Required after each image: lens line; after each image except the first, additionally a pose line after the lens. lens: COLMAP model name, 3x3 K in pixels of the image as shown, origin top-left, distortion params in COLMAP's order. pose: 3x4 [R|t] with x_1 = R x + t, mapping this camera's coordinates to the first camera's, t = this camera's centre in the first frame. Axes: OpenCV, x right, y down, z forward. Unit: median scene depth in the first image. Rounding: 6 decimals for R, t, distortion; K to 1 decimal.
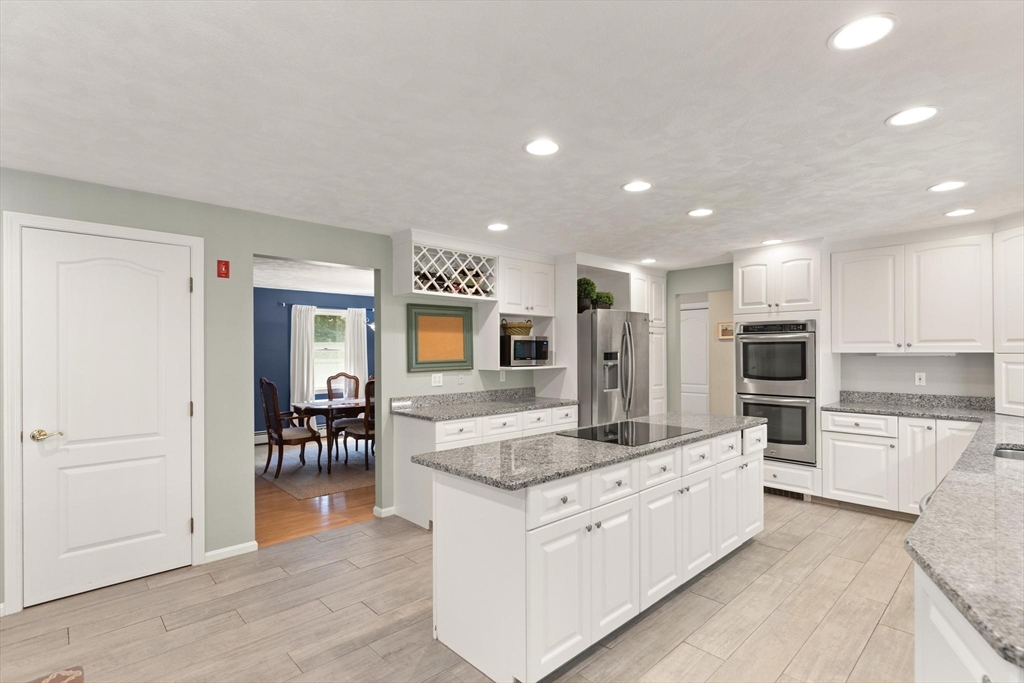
lens RADIAL K [[491.9, 0, 510.6], [0, 491.9, 354.1], [0, 0, 1]] dist [-0.003067, -0.000079]
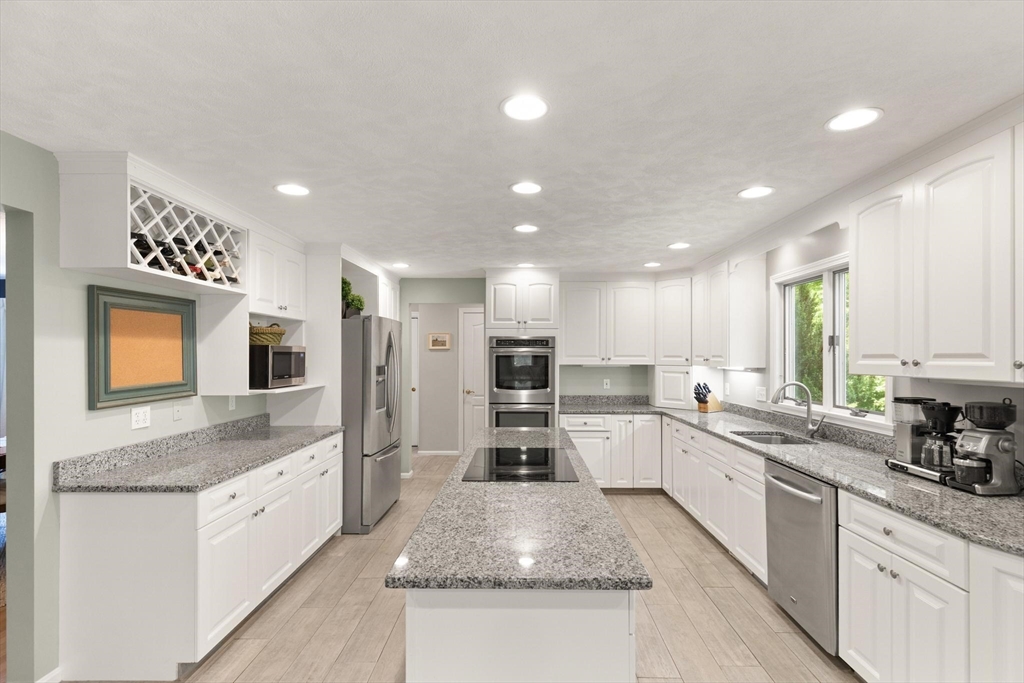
lens RADIAL K [[475.9, 0, 517.3], [0, 475.9, 356.4], [0, 0, 1]] dist [0.015392, -0.003996]
pose [[0.693901, 0.001391, 0.720069, -0.260113], [-0.000520, 0.999999, -0.001431, -0.021855], [-0.720070, 0.000618, 0.693901, 0.277771]]
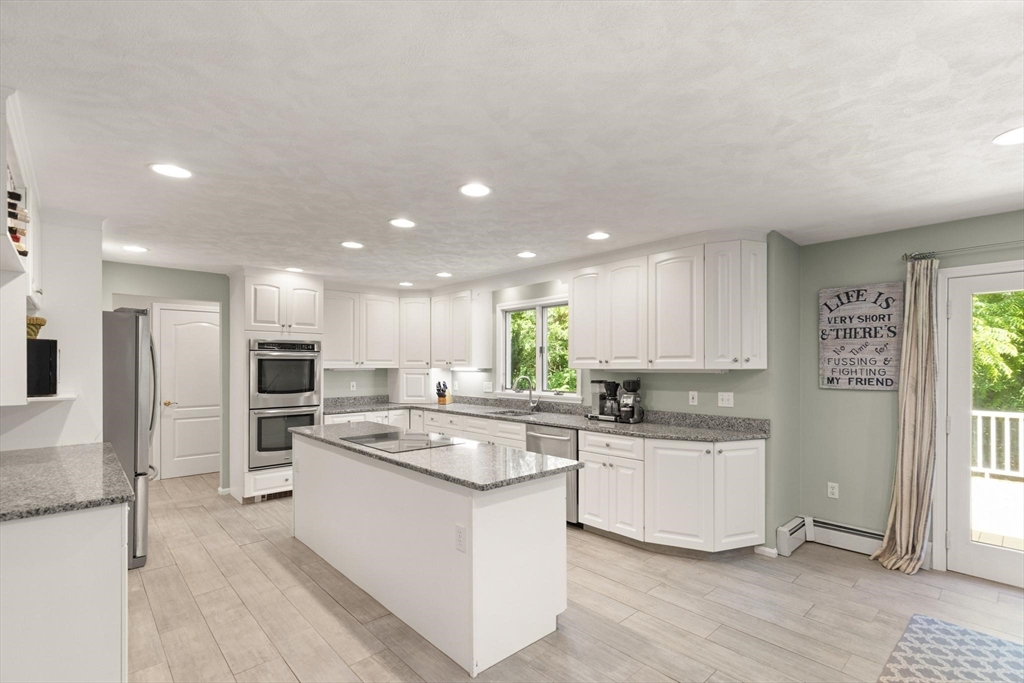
lens RADIAL K [[475.9, 0, 522.2], [0, 475.9, 369.0], [0, 0, 1]] dist [0.015392, -0.003996]
pose [[0.000940, -0.006092, 0.999981, -0.576455], [0.003264, 0.999976, 0.006089, -0.007213], [-0.999994, 0.003258, 0.000960, 0.492652]]
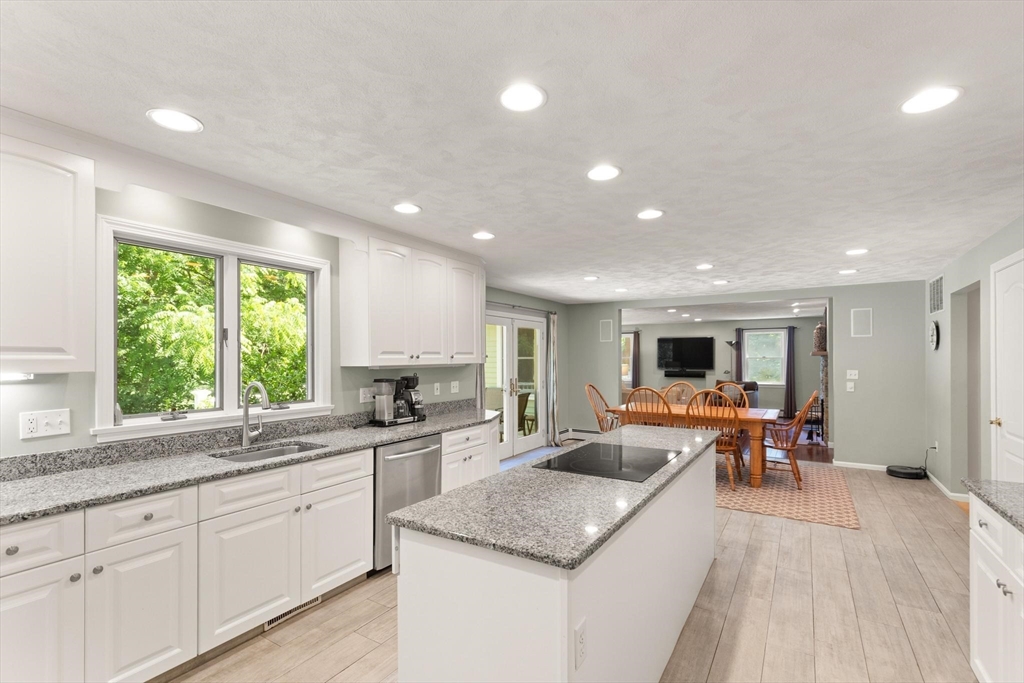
lens RADIAL K [[475.9, 0, 513.6], [0, 475.9, 359.7], [0, 0, 1]] dist [0.015392, -0.003996]
pose [[-0.966053, 0.006583, -0.258262, 0.430678], [0.004585, 0.999955, 0.008337, -0.016728], [0.258305, 0.006870, -0.966039, 1.206537]]
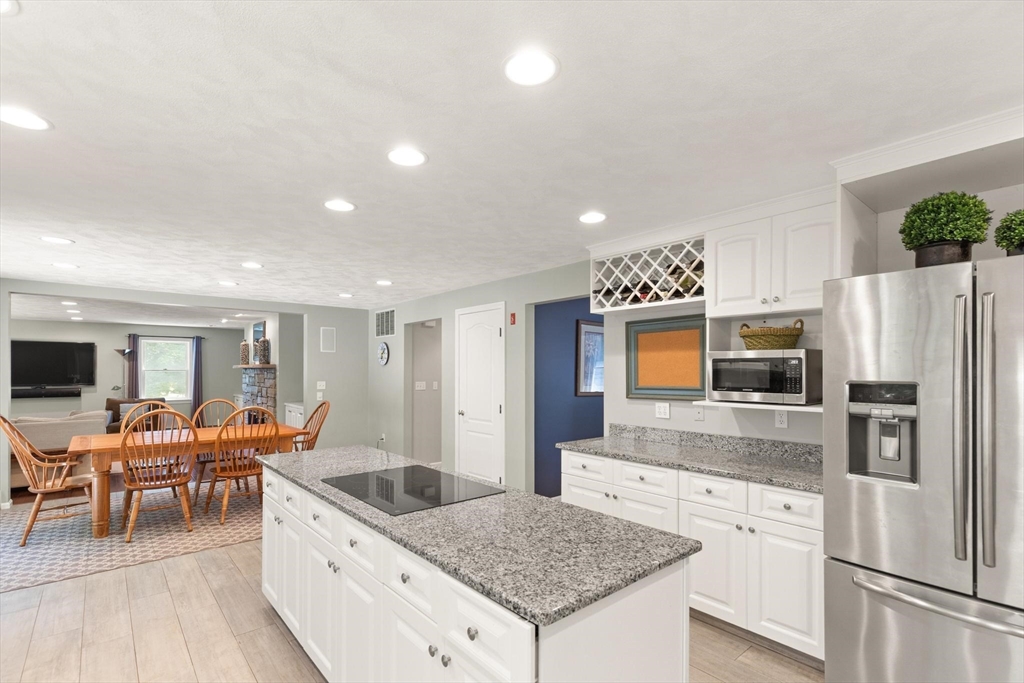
lens RADIAL K [[475.9, 0, 523.2], [0, 475.9, 374.5], [0, 0, 1]] dist [0.015392, -0.003996]
pose [[-0.039169, 0.012242, -0.999158, 0.663374], [-0.004875, 0.999911, 0.012443, -0.015688], [0.999221, 0.005359, -0.039106, 0.828065]]
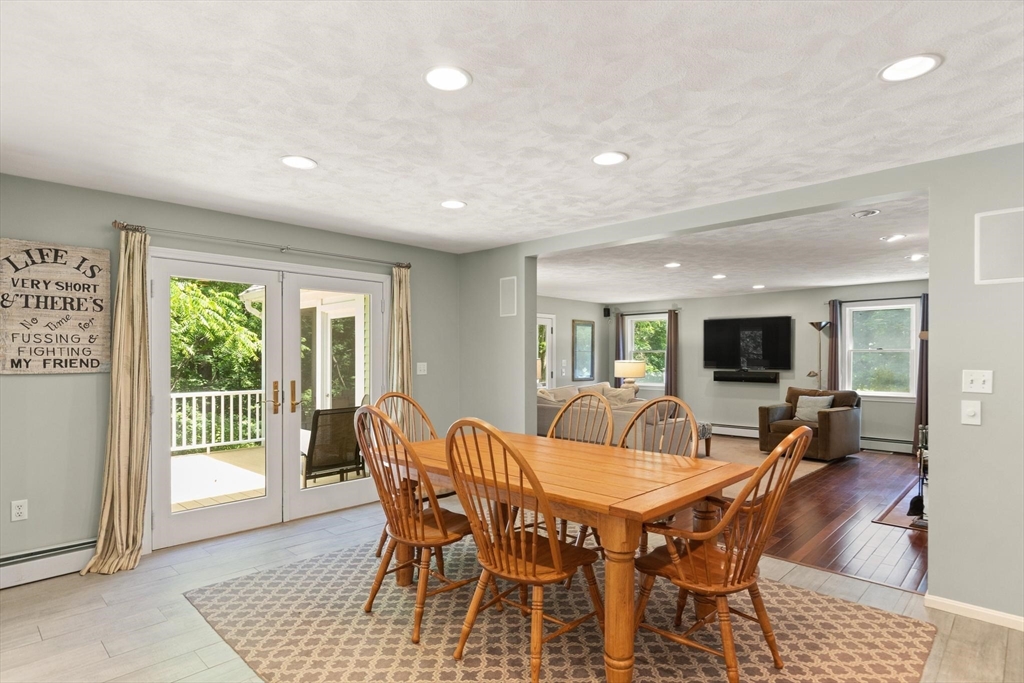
lens RADIAL K [[548.5, 0, 512.0], [0, 548.5, 361.3], [0, 0, 1]] dist [0.000656, 0.001263]
pose [[-0.998930, 0.004014, -0.046071, -0.341746], [0.003393, 0.999902, 0.013565, 0.010133], [0.046121, 0.013394, -0.998846, 0.704095]]
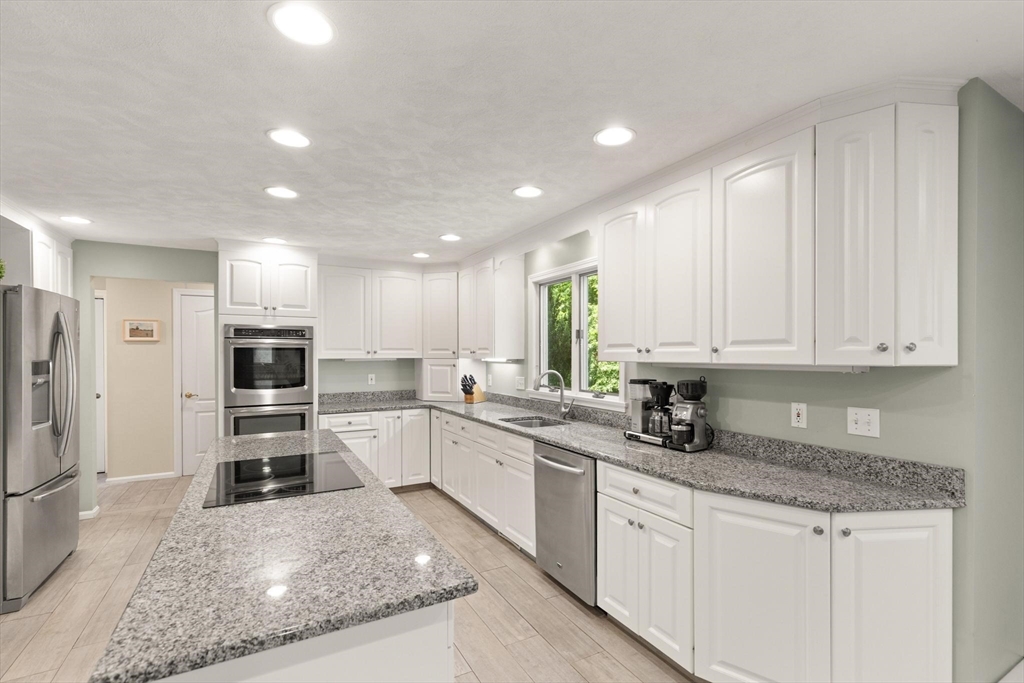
lens RADIAL K [[475.9, 0, 521.2], [0, 475.9, 357.4], [0, 0, 1]] dist [0.015392, -0.003996]
pose [[0.245697, -0.006761, 0.969323, -0.242268], [0.003134, 0.999976, 0.006180, -0.011376], [-0.969342, 0.001519, 0.245713, 0.331941]]
